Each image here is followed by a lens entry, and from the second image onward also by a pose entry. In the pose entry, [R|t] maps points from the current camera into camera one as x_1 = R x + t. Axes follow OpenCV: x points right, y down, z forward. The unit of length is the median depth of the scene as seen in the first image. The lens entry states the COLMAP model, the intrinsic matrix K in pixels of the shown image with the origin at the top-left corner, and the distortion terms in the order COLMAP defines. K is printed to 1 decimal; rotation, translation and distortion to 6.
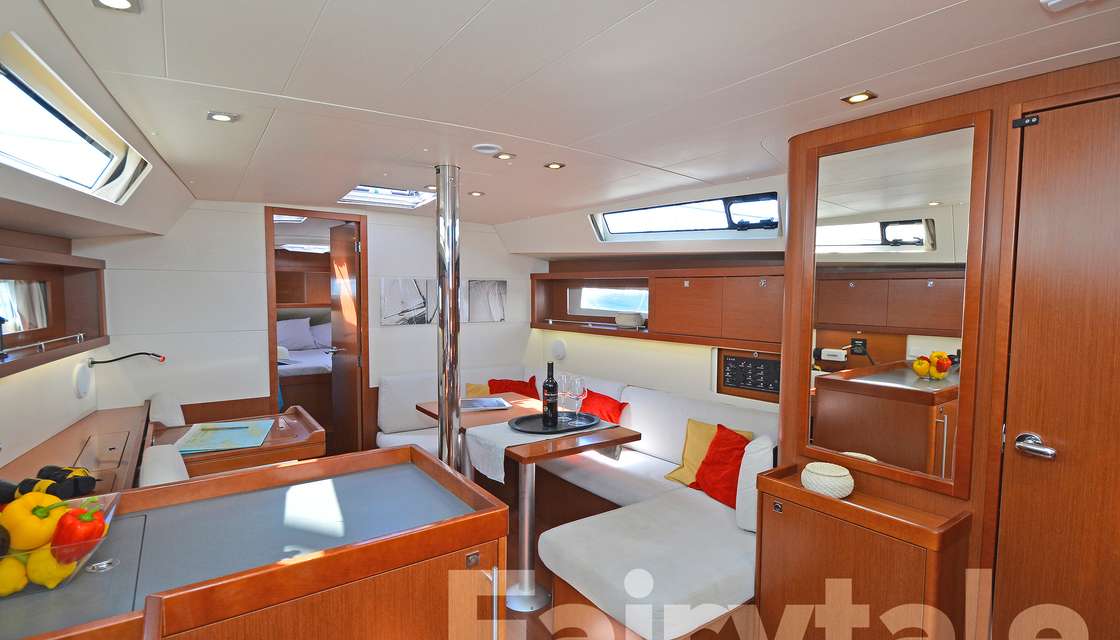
lens RADIAL K [[530.5, 0, 553.8], [0, 530.5, 321.7], [0, 0, 1]] dist [0.001945, 0.001692]
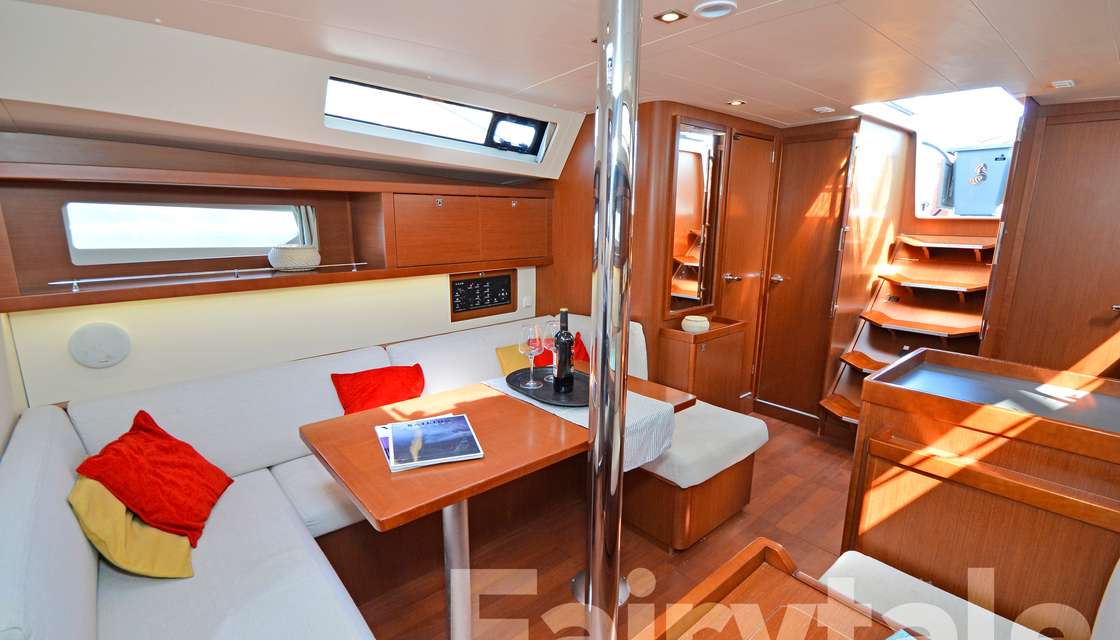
lens RADIAL K [[505.6, 0, 555.9], [0, 505.6, 322.9], [0, 0, 1]] dist [-0.000613, -0.000070]
pose [[-0.105286, -0.217259, 0.970419, -0.662872], [0.052341, 0.973280, 0.223579, -0.063050], [-0.993064, 0.074332, -0.091101, 1.025623]]
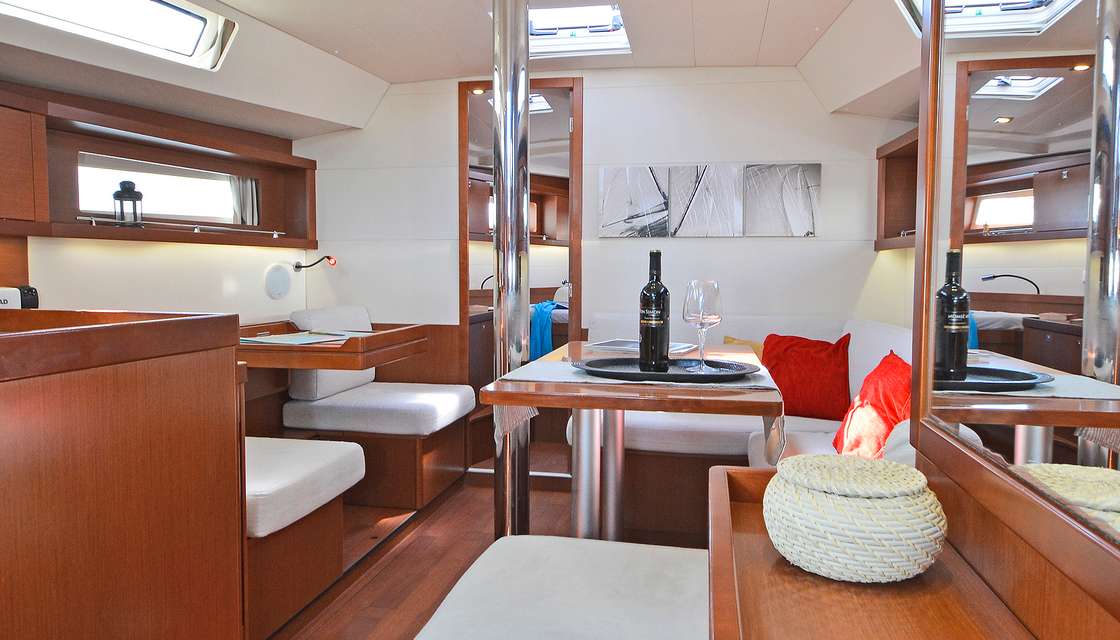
lens RADIAL K [[739.7, 0, 557.5], [0, 739.7, 317.4], [0, 0, 1]] dist [-0.036573, 0.002098]
pose [[0.695336, 0.042787, -0.717410, 0.422123], [-0.045484, 0.998845, 0.015488, 0.128315], [0.717244, 0.021861, 0.696479, 0.414811]]
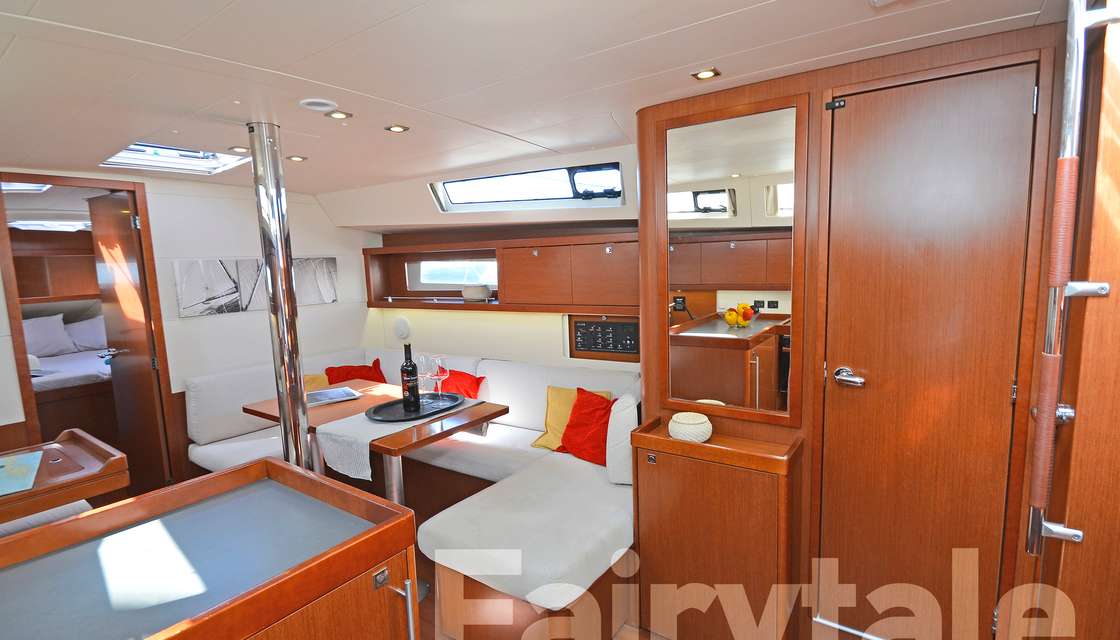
lens RADIAL K [[530.5, 0, 554.9], [0, 530.5, 318.8], [0, 0, 1]] dist [0.001945, 0.001692]
pose [[0.943594, -0.077670, 0.321867, -0.055049], [0.061484, 0.996293, 0.060168, -0.006660], [-0.325347, -0.036985, 0.944871, 0.037375]]
